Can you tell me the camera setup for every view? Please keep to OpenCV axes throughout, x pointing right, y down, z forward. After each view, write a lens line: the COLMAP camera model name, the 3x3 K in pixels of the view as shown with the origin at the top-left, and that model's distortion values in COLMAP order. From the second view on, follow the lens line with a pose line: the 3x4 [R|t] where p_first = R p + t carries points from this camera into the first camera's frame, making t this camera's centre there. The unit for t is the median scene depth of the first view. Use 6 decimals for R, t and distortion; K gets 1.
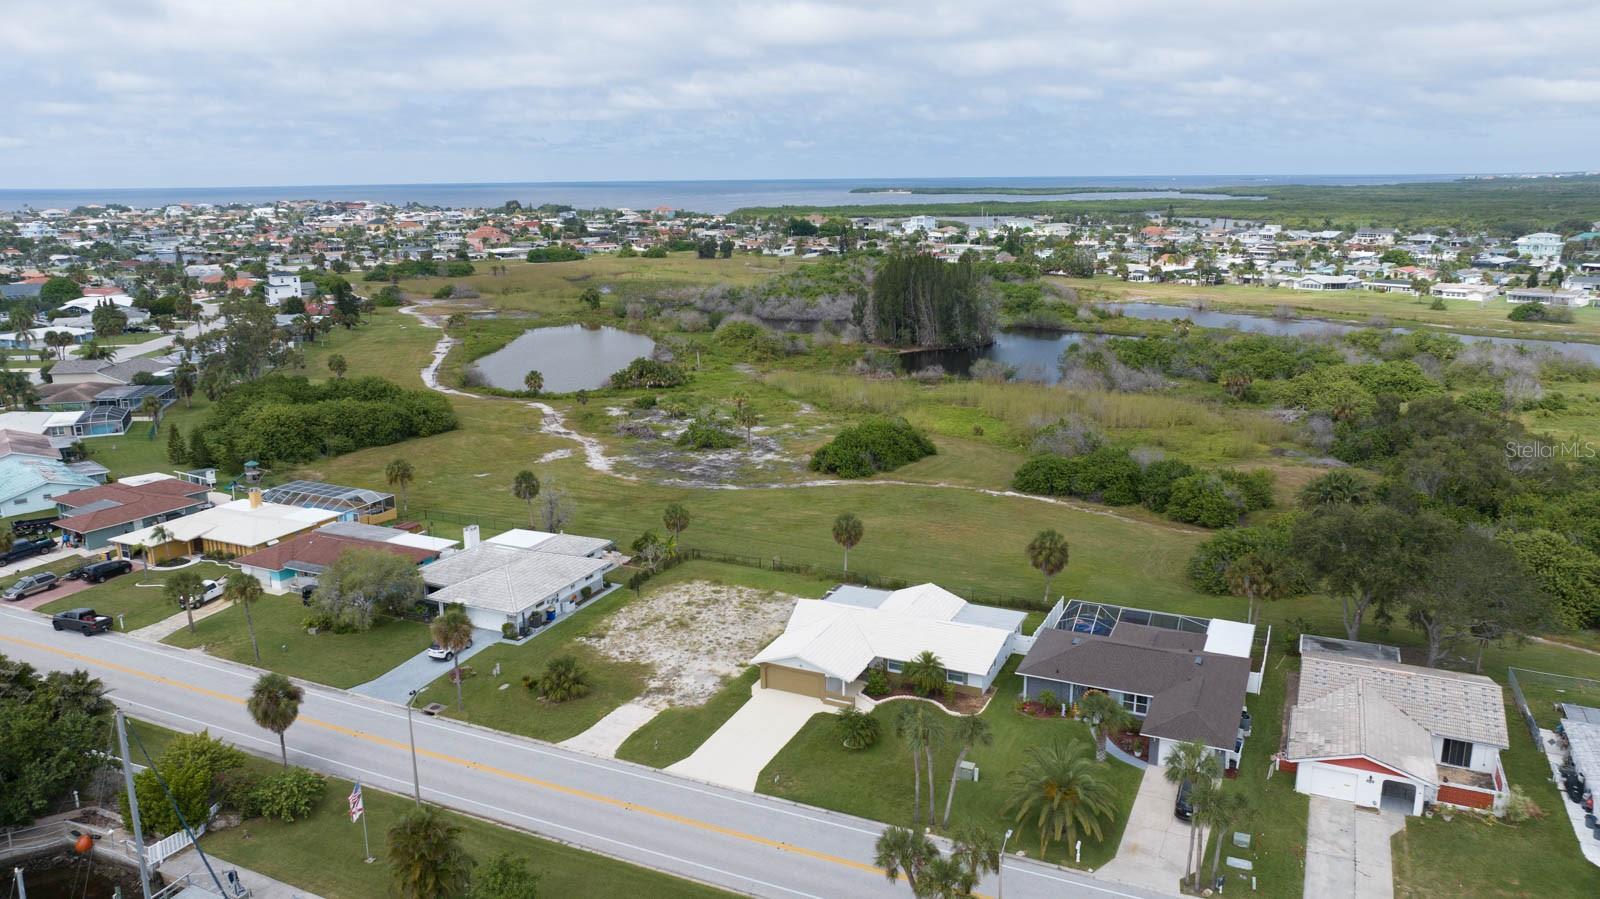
lens RADIAL K [[1128.3, 0, 798.0], [0, 1128.3, 448.5], [0, 0, 1]] dist [-0.013837, 0.000346]
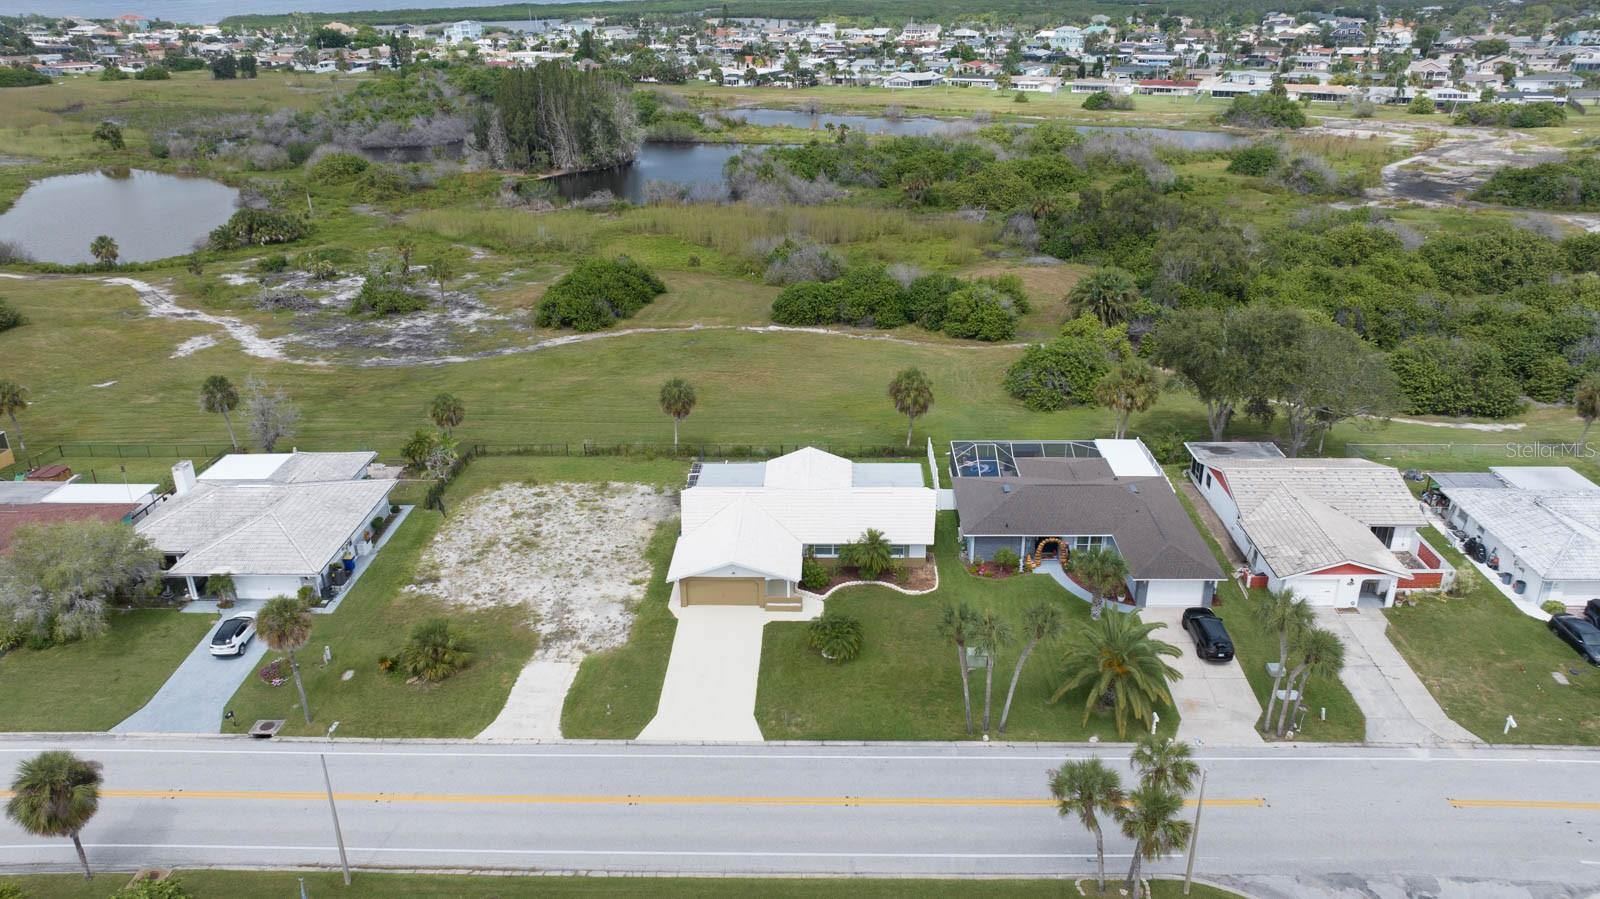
lens RADIAL K [[1128.3, 0, 798.0], [0, 1128.3, 448.5], [0, 0, 1]] dist [-0.013837, 0.000346]
pose [[0.916192, -0.156237, 0.369029, -0.149793], [0.095299, 0.979396, 0.178050, -0.025884], [-0.389243, -0.127960, 0.912204, 0.137279]]
